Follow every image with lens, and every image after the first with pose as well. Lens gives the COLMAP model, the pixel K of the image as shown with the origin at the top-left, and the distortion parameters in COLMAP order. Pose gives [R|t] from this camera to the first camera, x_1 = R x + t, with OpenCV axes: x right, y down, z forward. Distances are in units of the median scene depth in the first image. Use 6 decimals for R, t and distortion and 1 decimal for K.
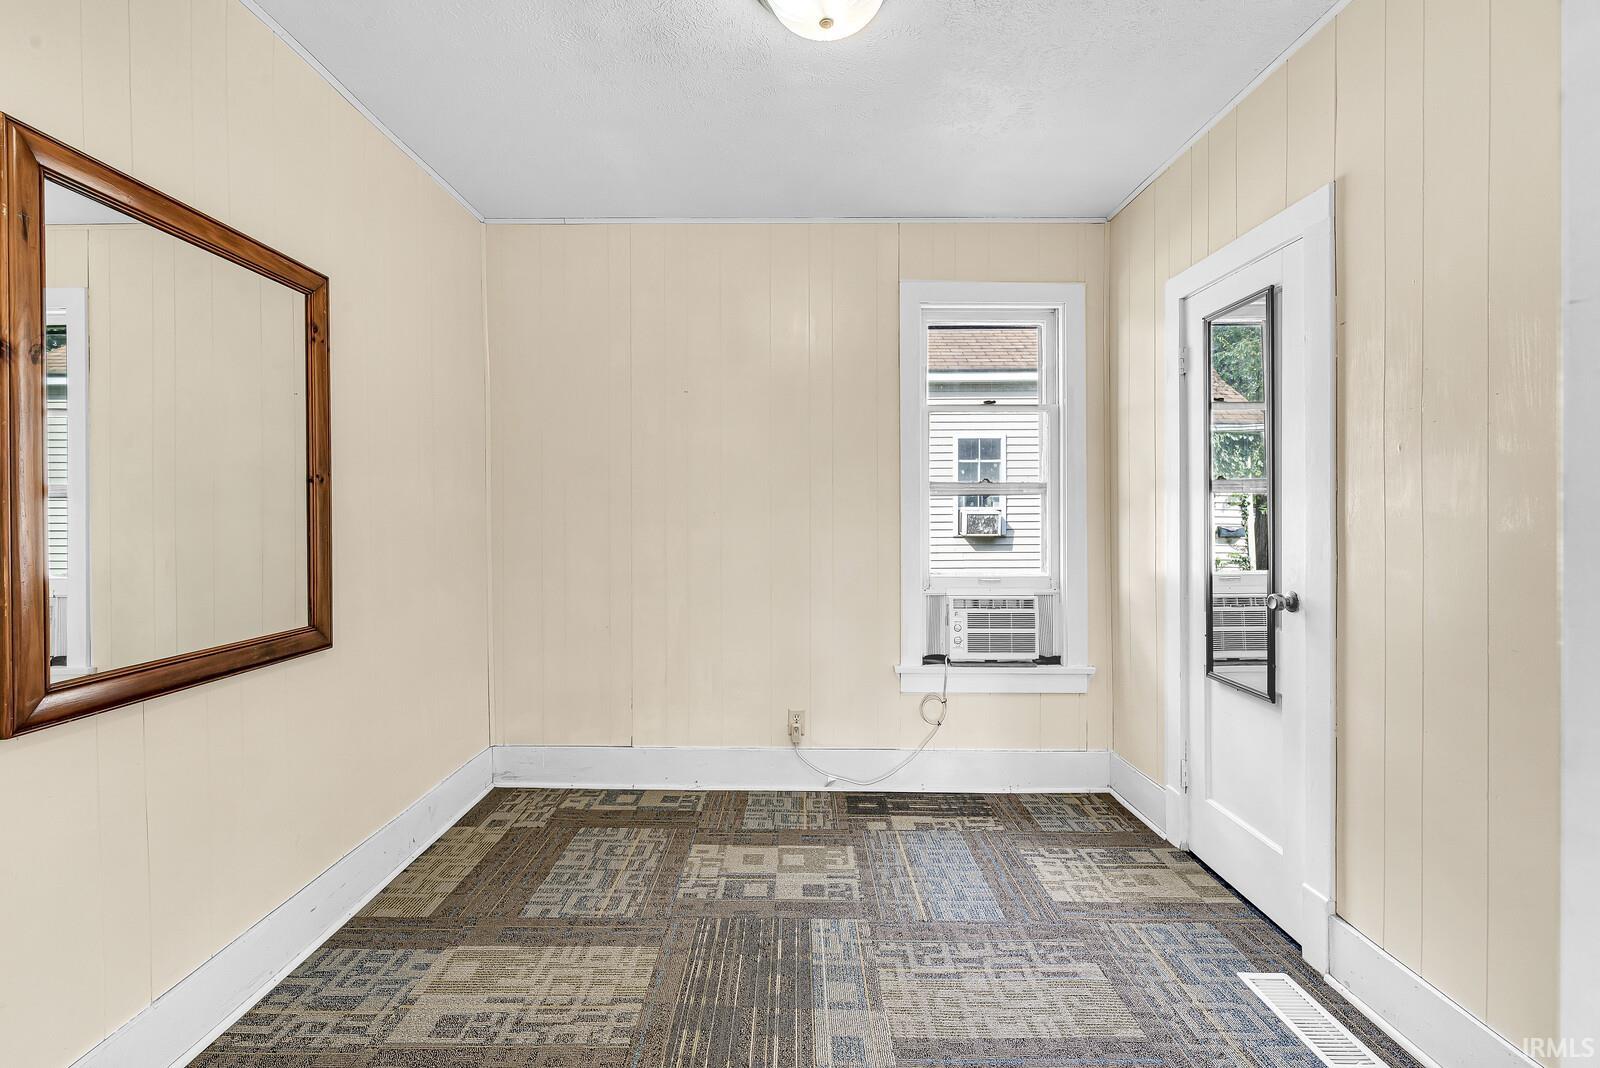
lens RADIAL K [[702.2, 0, 787.0], [0, 702.2, 515.7], [0, 0, 1]] dist [0.001871, -0.000657]
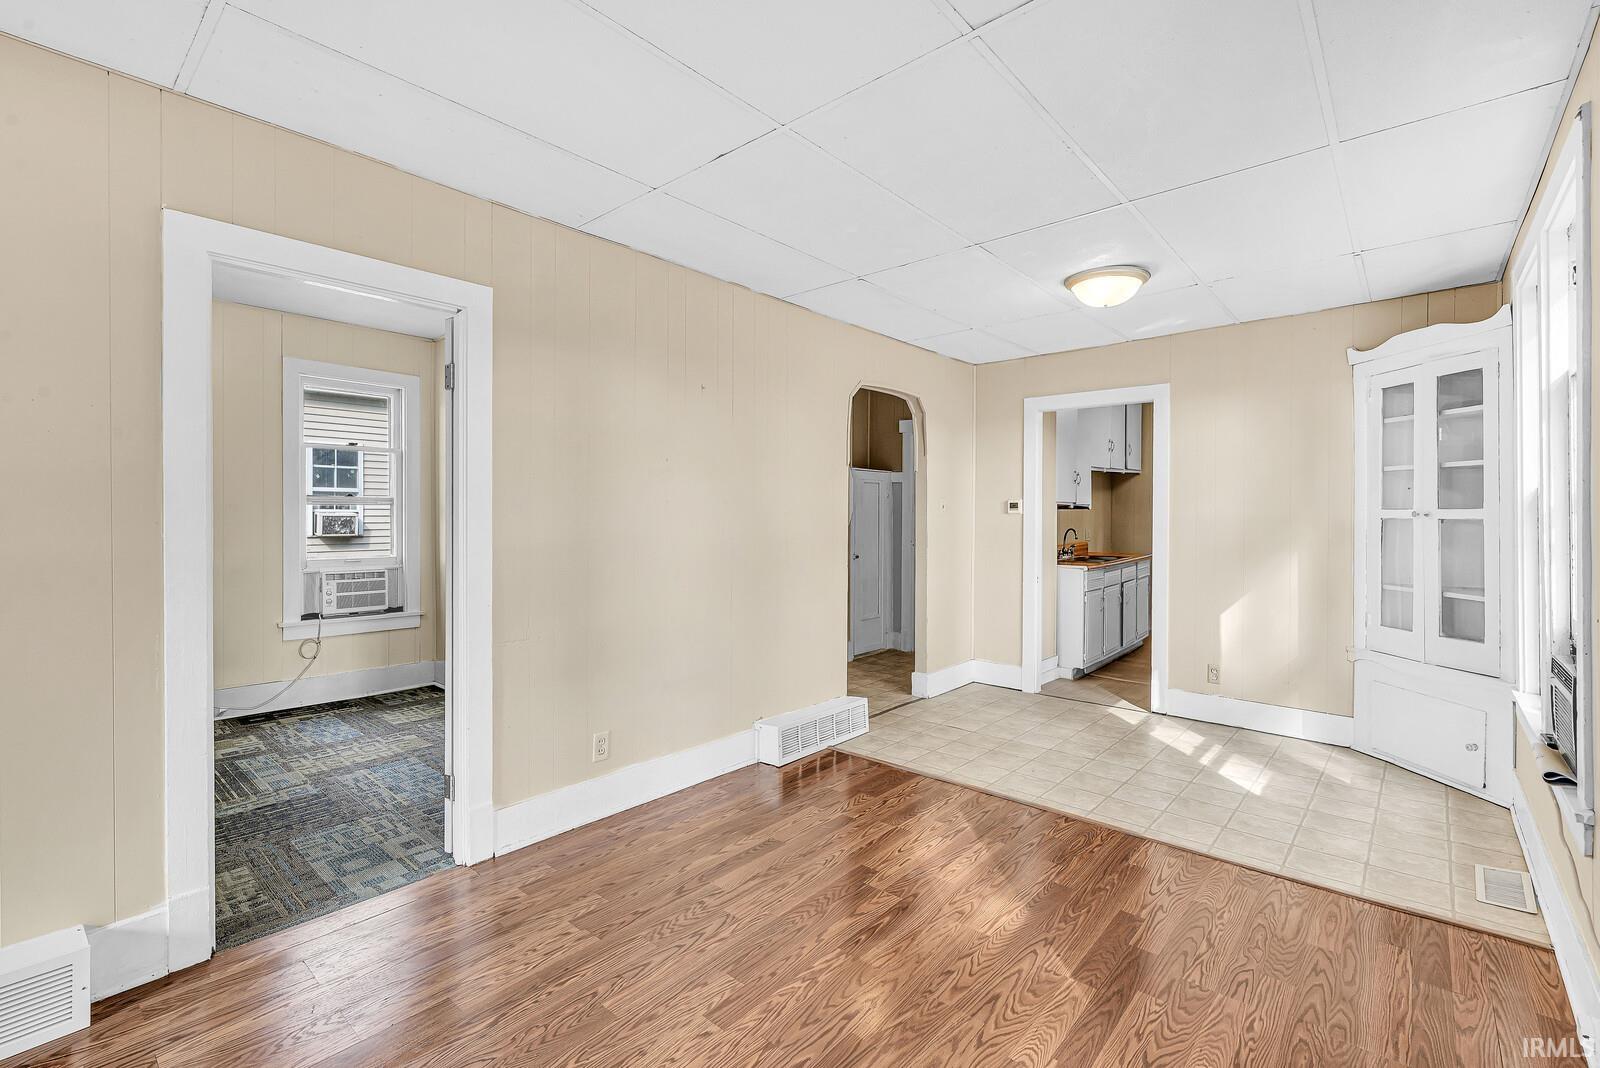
lens RADIAL K [[702.2, 0, 787.0], [0, 702.2, 515.7], [0, 0, 1]] dist [0.001871, -0.000657]
pose [[0.662214, 0.004449, 0.749301, -0.232742], [-0.002481, 0.999990, -0.003745, -0.002121], [-0.749310, 0.000621, 0.662219, -0.721074]]
